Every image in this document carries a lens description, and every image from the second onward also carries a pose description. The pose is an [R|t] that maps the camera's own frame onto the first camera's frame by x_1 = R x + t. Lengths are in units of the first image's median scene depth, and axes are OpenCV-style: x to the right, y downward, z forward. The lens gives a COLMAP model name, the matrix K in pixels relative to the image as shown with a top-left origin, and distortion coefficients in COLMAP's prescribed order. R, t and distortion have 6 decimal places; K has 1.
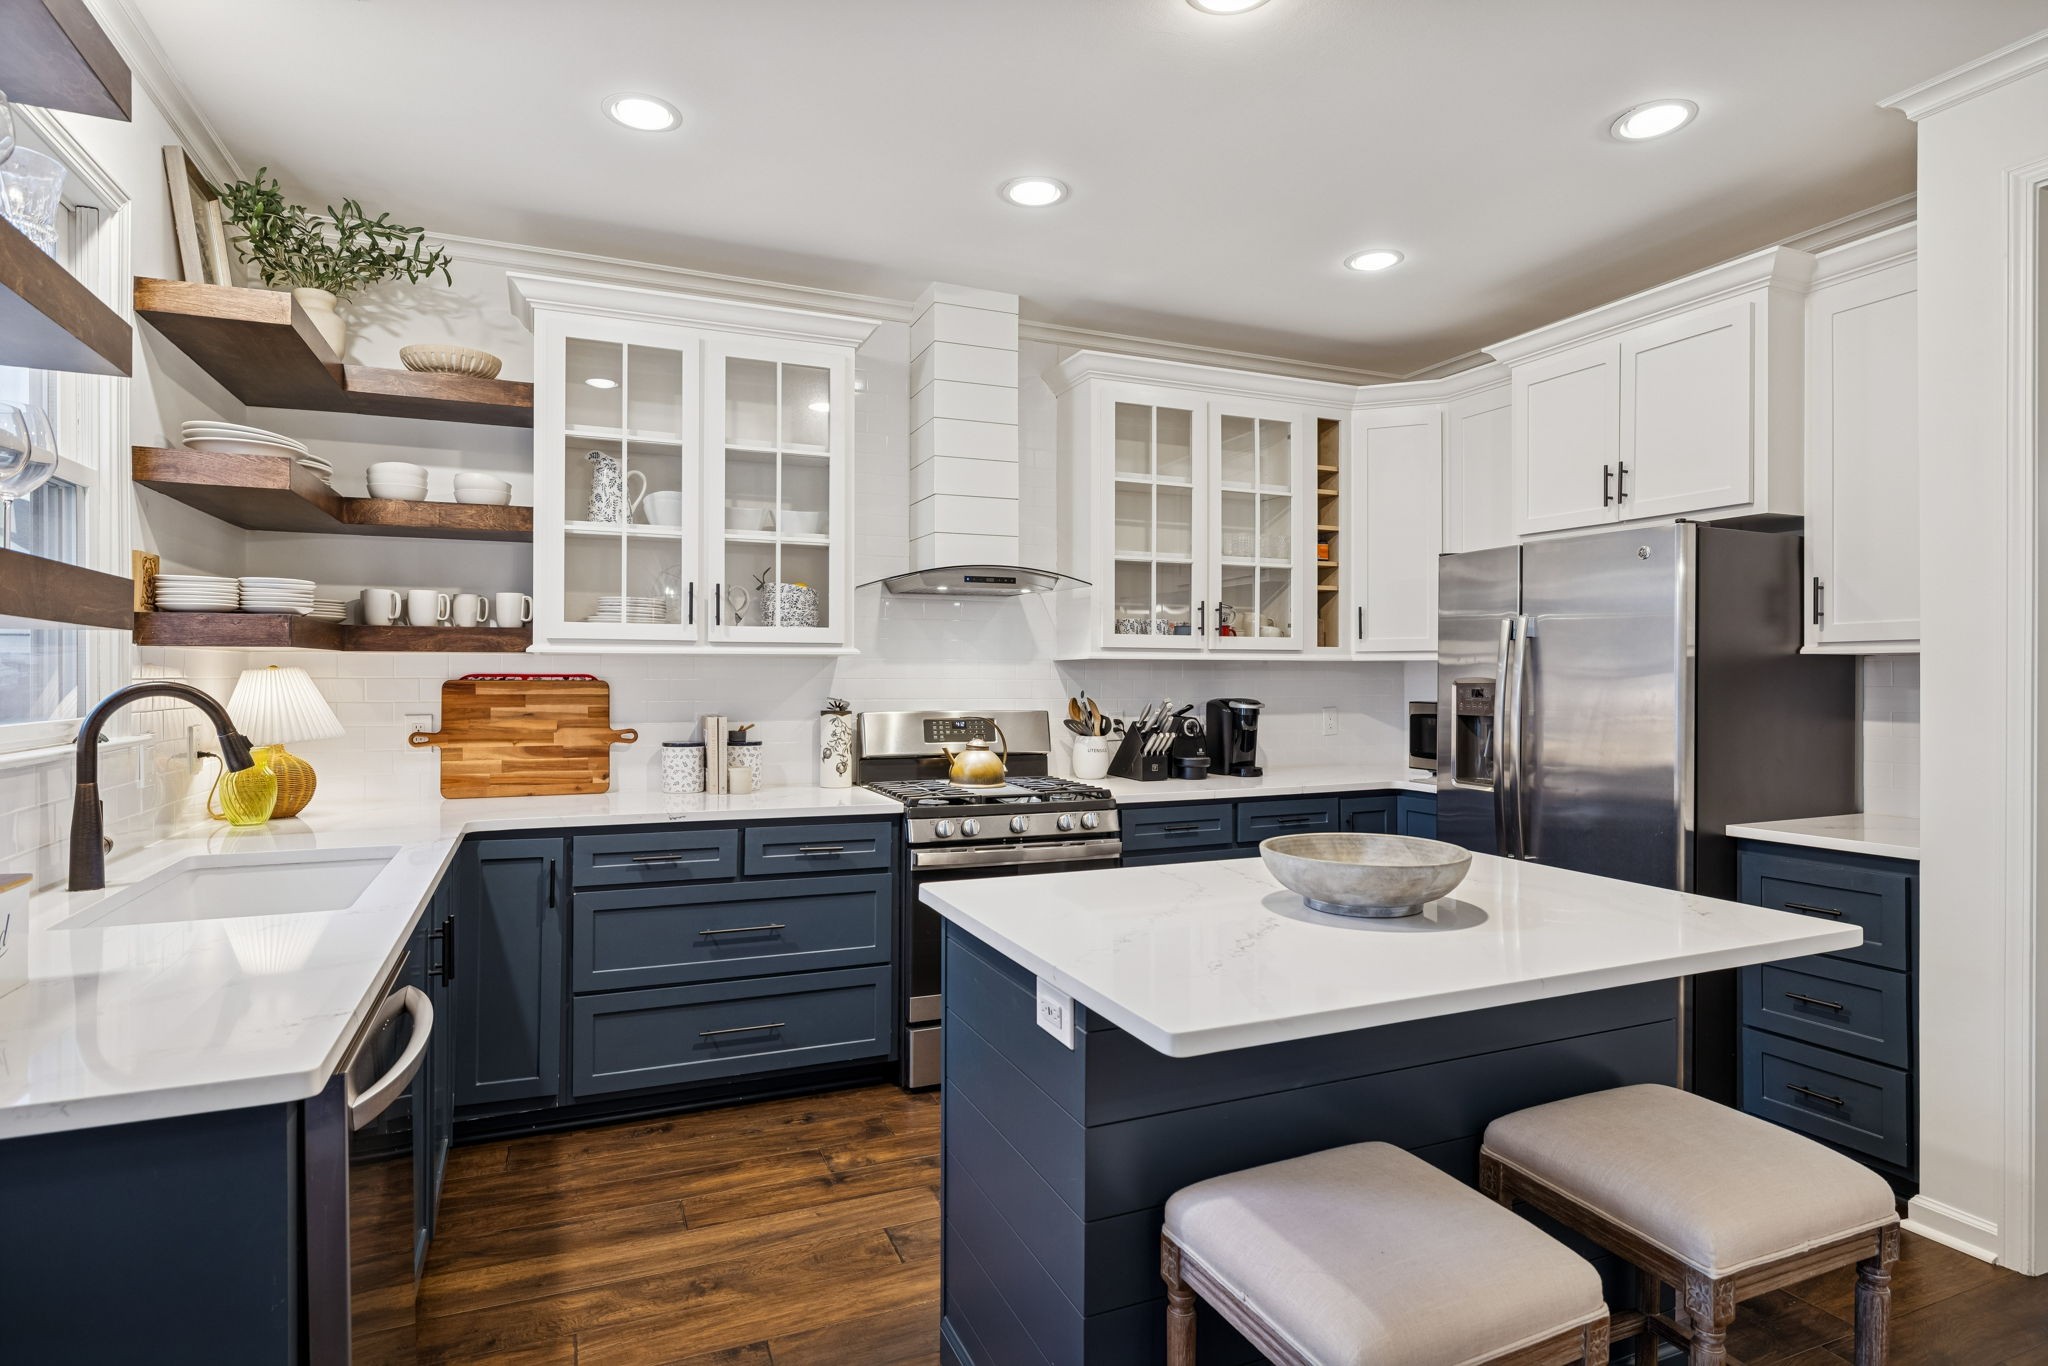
lens RADIAL K [[1077.4, 0, 1025.3], [0, 1077.4, 678.9], [0, 0, 1]] dist [0.001494, 0.001109]
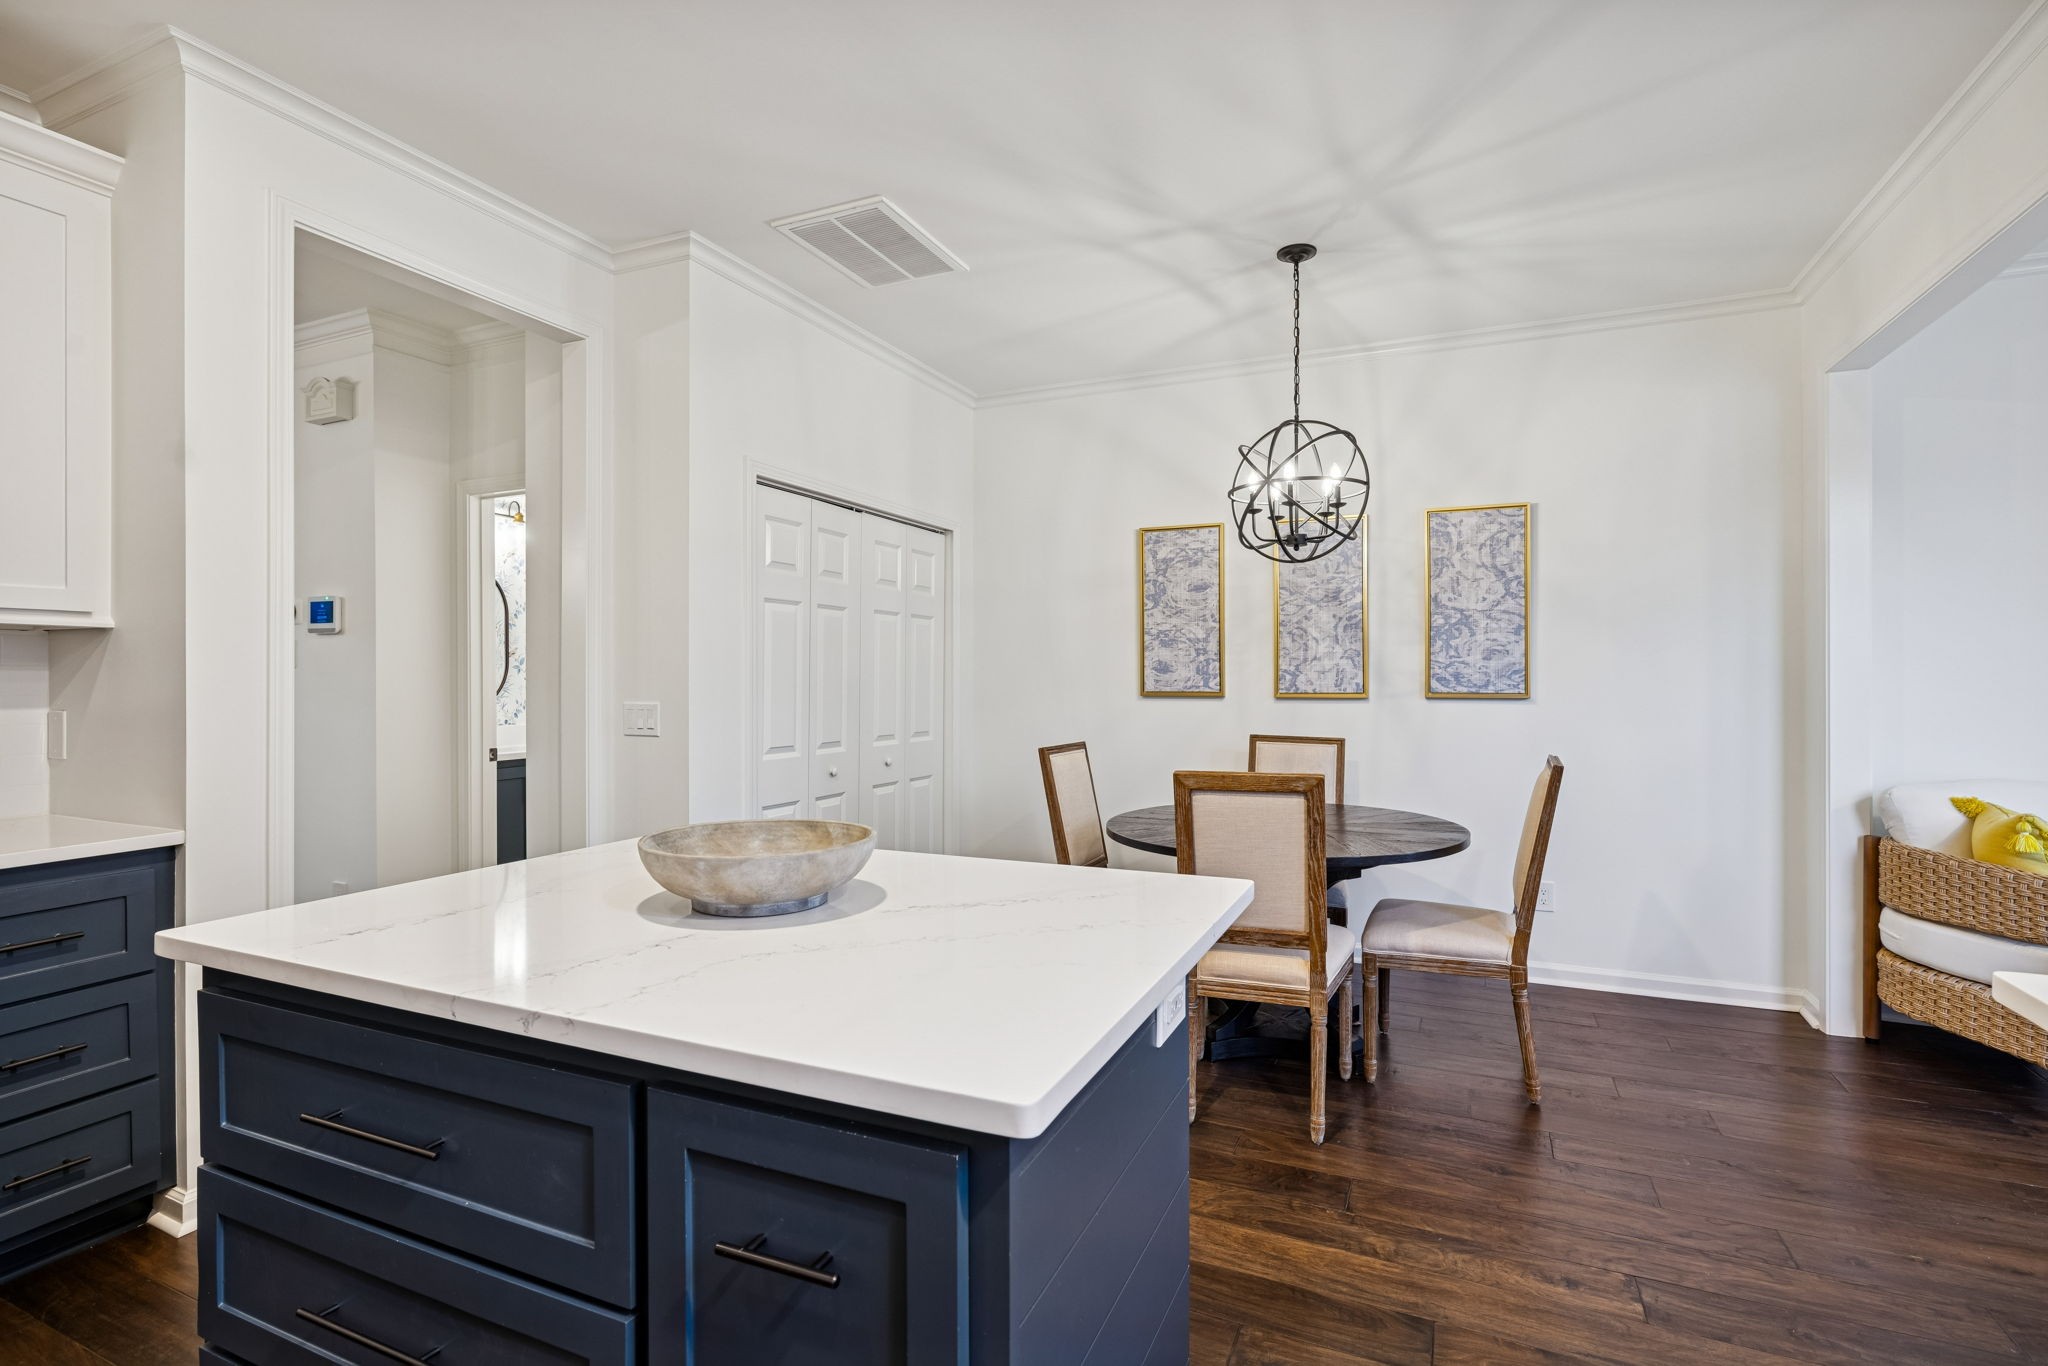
lens RADIAL K [[979.5, 0, 1018.4], [0, 979.5, 677.1], [0, 0, 1]] dist [0.000359, -0.000389]
pose [[-0.679377, -0.000771, 0.733789, -0.206498], [0.003756, 0.999983, 0.004528, 0.011456], [-0.733780, 0.005832, -0.679362, 0.697448]]
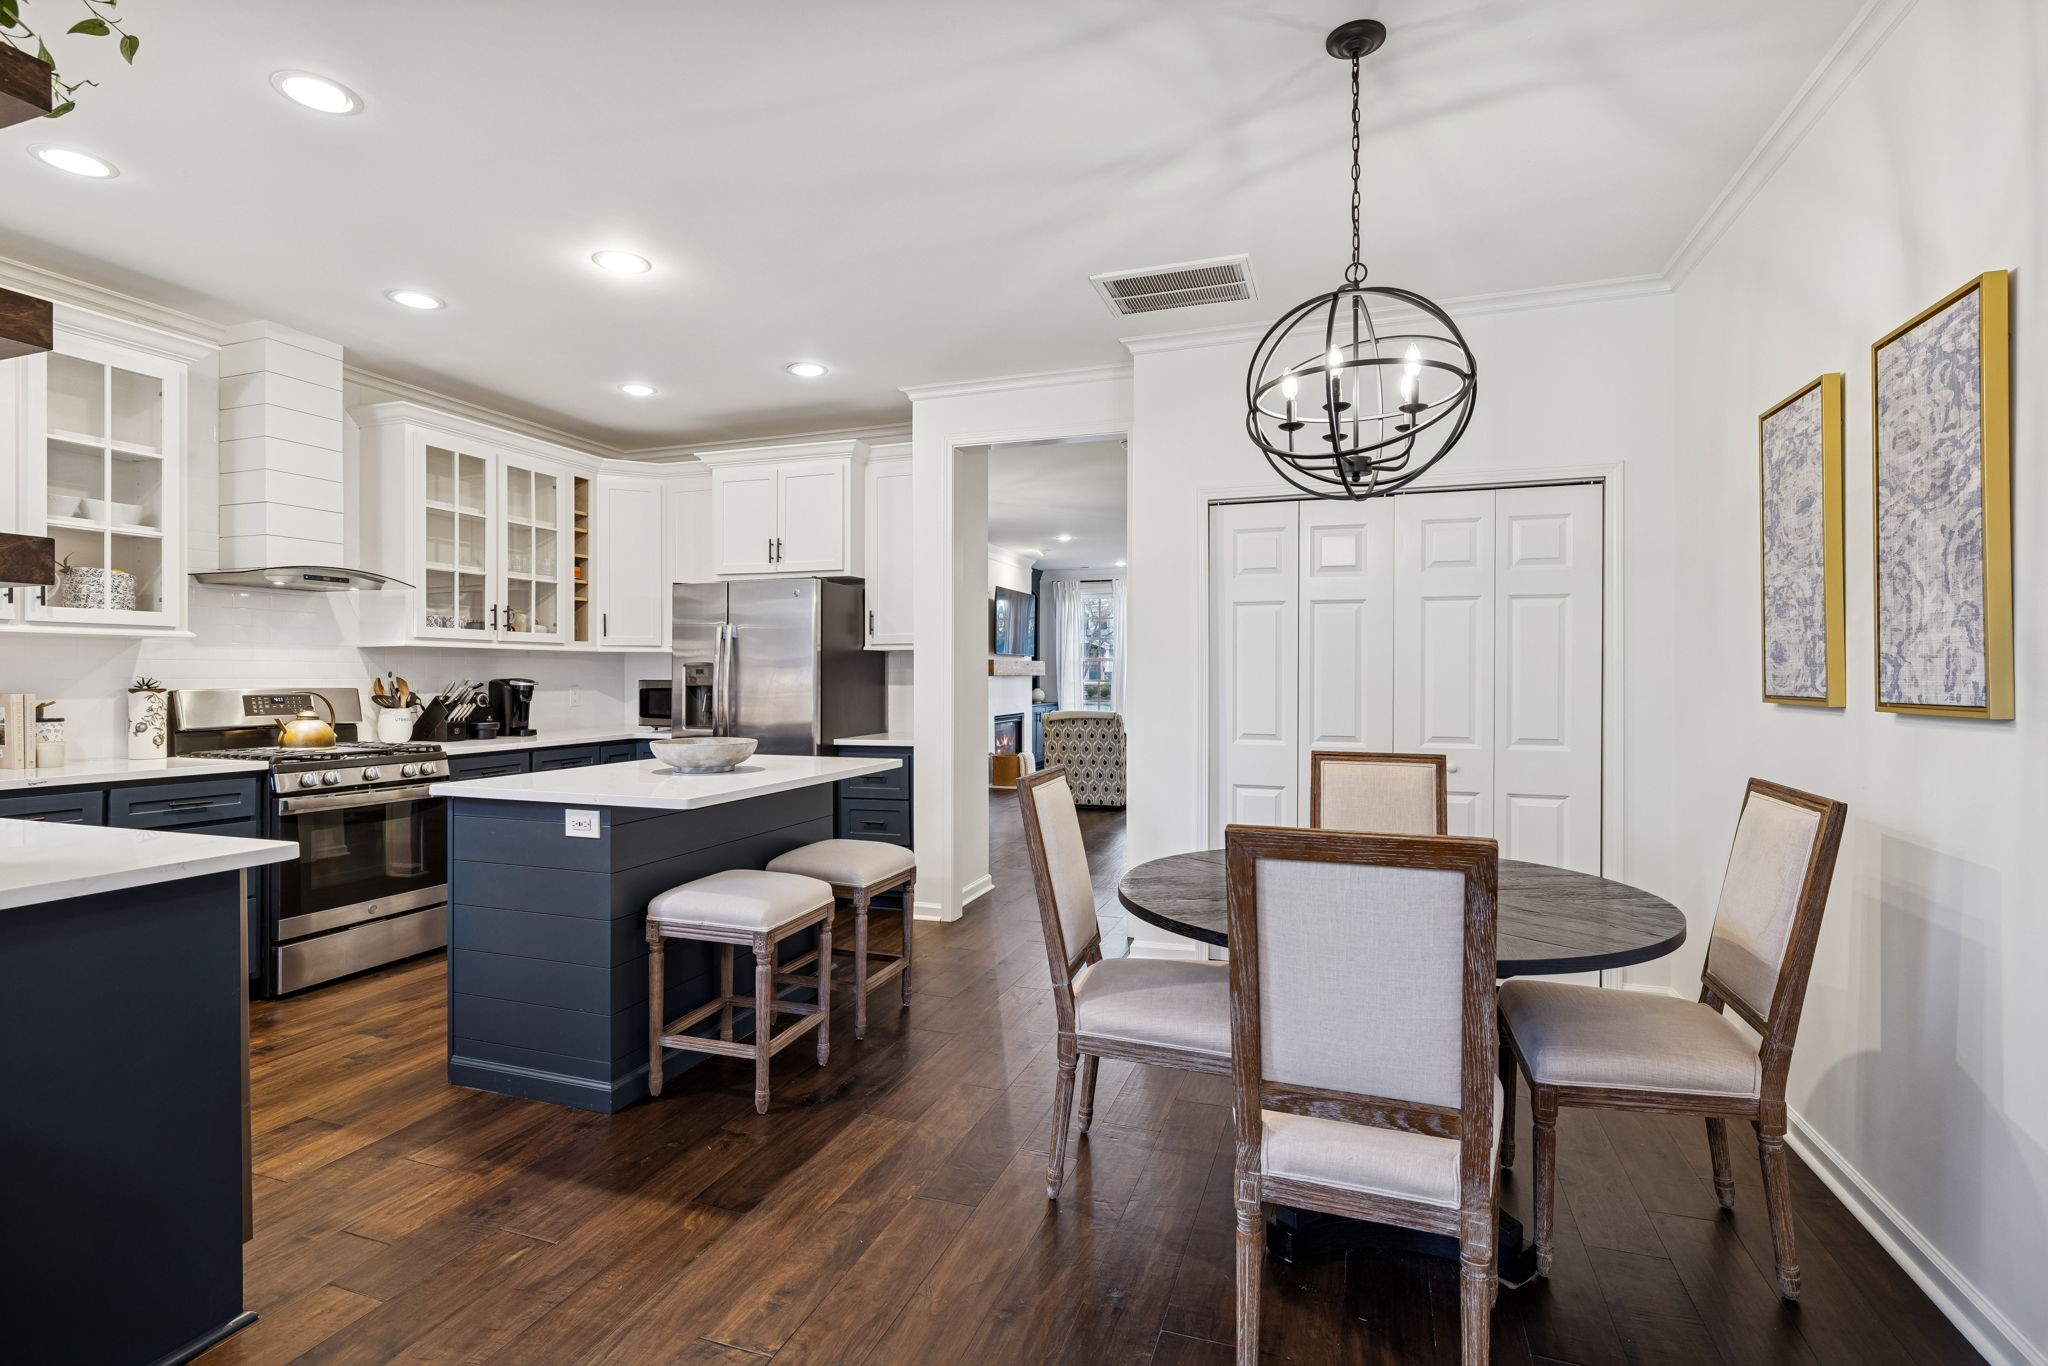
lens RADIAL K [[979.5, 0, 1018.4], [0, 979.5, 677.1], [0, 0, 1]] dist [0.000359, -0.000389]
pose [[0.681295, -0.002527, 0.732004, -0.303080], [0.003064, 0.999995, 0.000600, 0.020277], [-0.732002, 0.001834, 0.681300, -0.318505]]
